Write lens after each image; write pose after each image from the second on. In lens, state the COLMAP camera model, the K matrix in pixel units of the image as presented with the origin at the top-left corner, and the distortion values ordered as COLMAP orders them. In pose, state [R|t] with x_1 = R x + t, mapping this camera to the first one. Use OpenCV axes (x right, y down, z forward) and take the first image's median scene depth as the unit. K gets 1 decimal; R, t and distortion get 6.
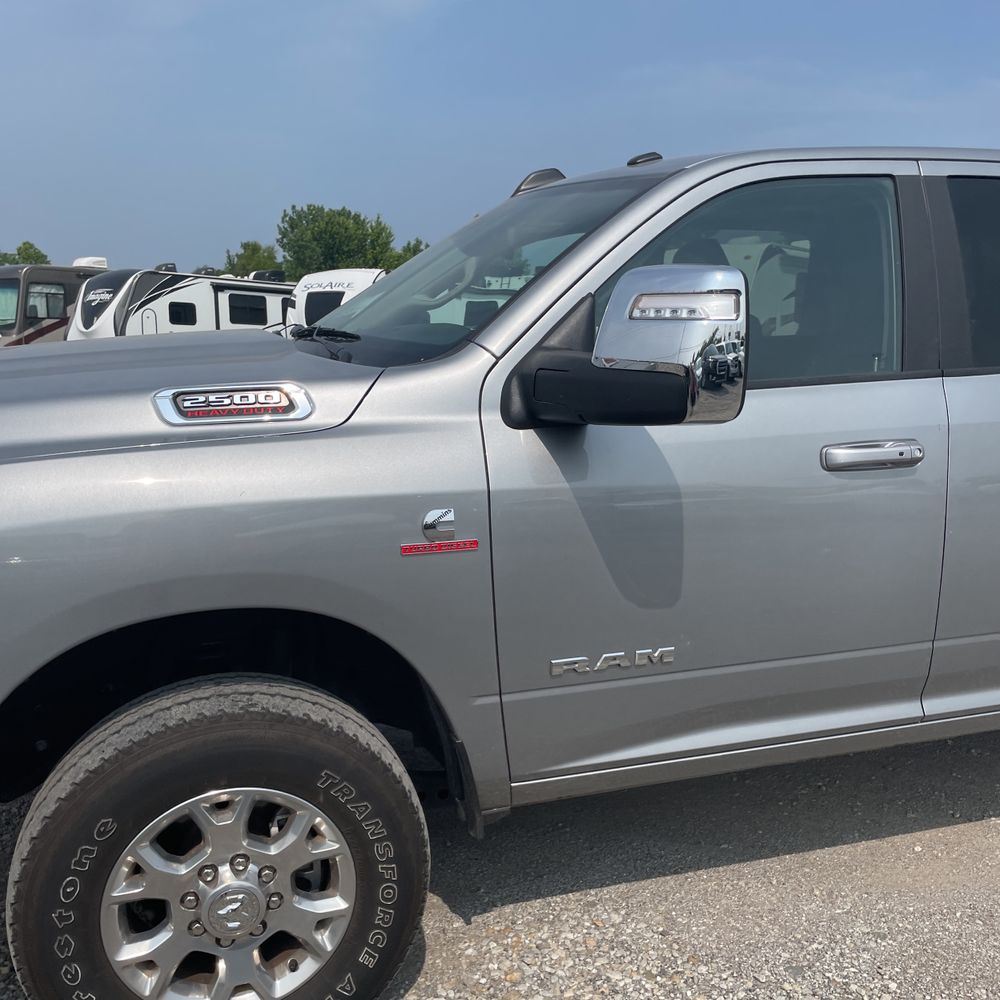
lens RADIAL K [[999.4, 0, 502.7], [0, 999.4, 535.2], [0, 0, 1]] dist [0.107936, -0.192337]
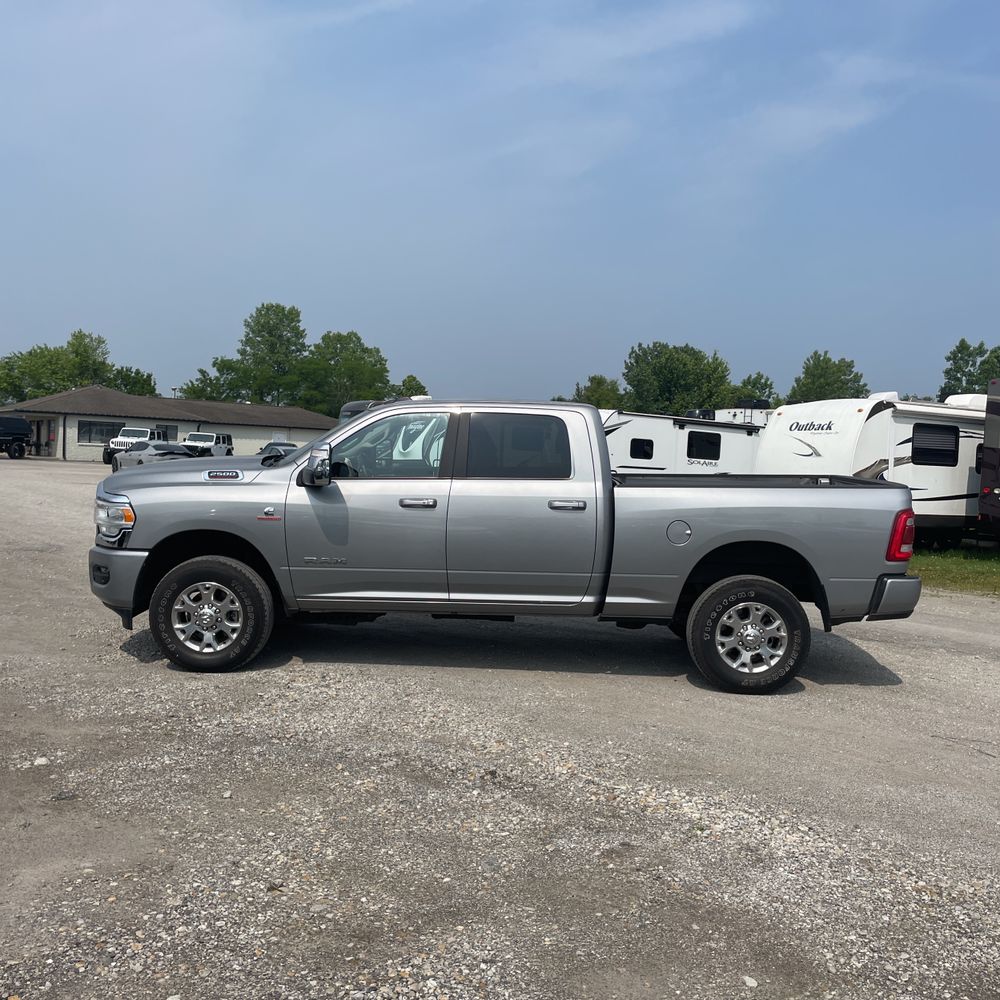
lens RADIAL K [[1010.0, 0, 515.5], [0, 1010.0, 536.5], [0, 0, 1]] dist [0.091023, -0.155850]
pose [[0.943706, 0.061564, -0.325007, 0.160906], [-0.100749, 0.989342, -0.105133, 0.030529], [0.315071, 0.131959, 0.939850, -0.172550]]
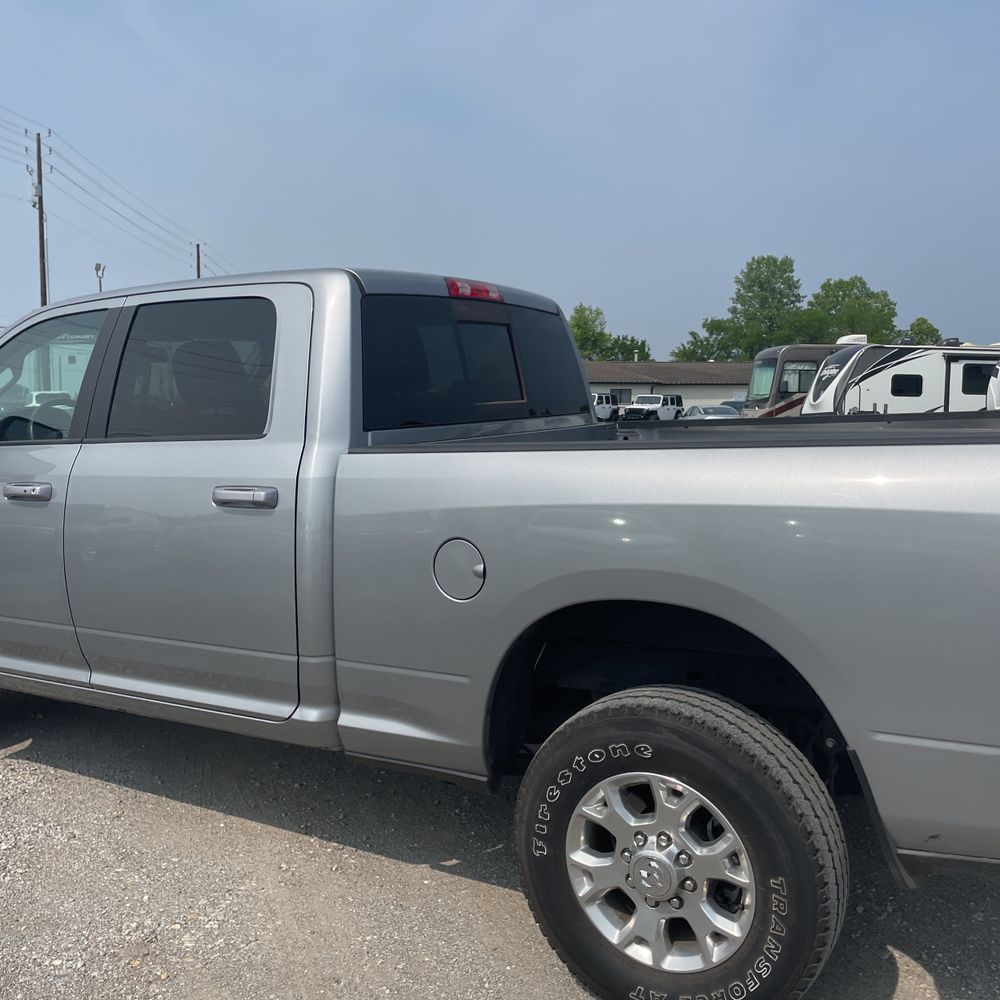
lens RADIAL K [[1008.1, 0, 507.5], [0, 1008.1, 501.7], [0, 0, 1]] dist [0.095379, -0.142781]
pose [[0.659169, 0.067035, -0.749001, 0.198161], [-0.142010, 0.989194, -0.036446, -0.010814], [0.738464, 0.130389, 0.661566, 0.049271]]
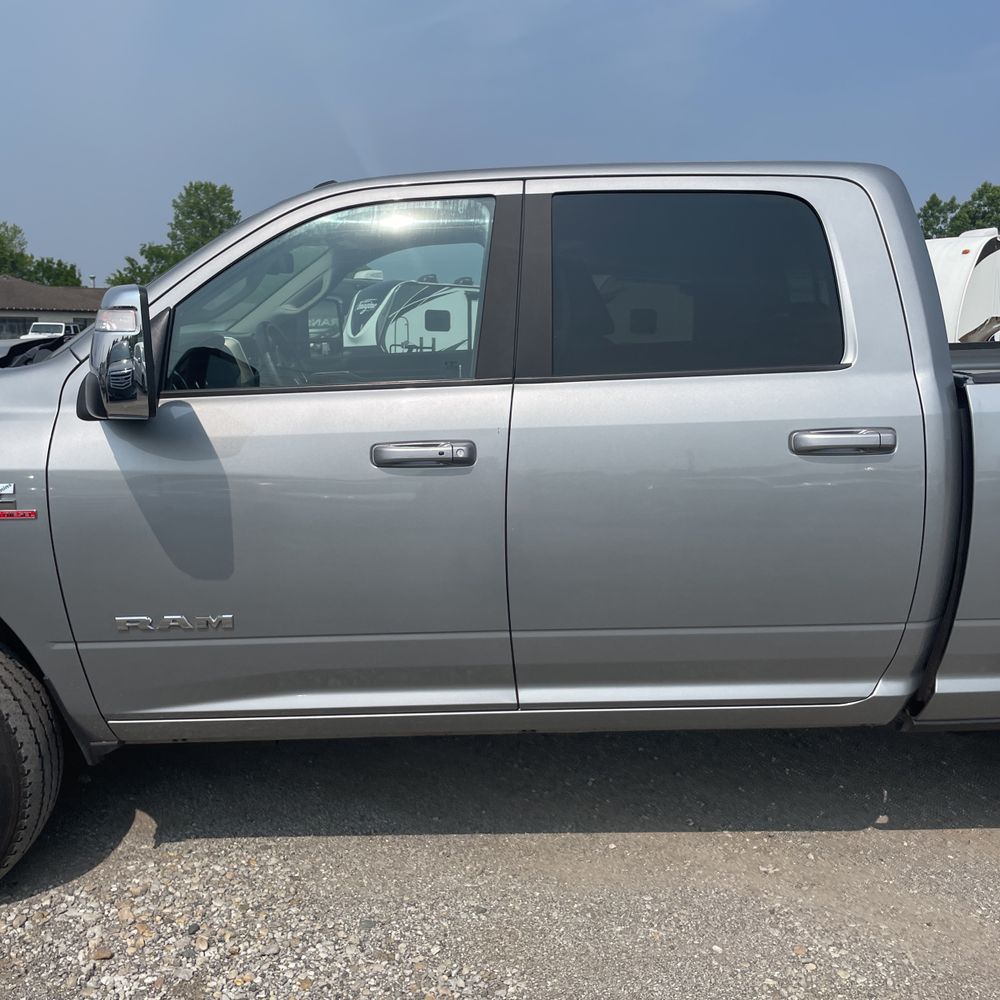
lens RADIAL K [[1001.5, 0, 502.5], [0, 1001.5, 519.1], [0, 0, 1]] dist [0.116437, -0.199213]
pose [[0.955405, 0.048266, -0.291328, 0.075413], [-0.053650, 0.998504, -0.010517, -0.000193], [0.290385, 0.025678, 0.956565, -0.001320]]
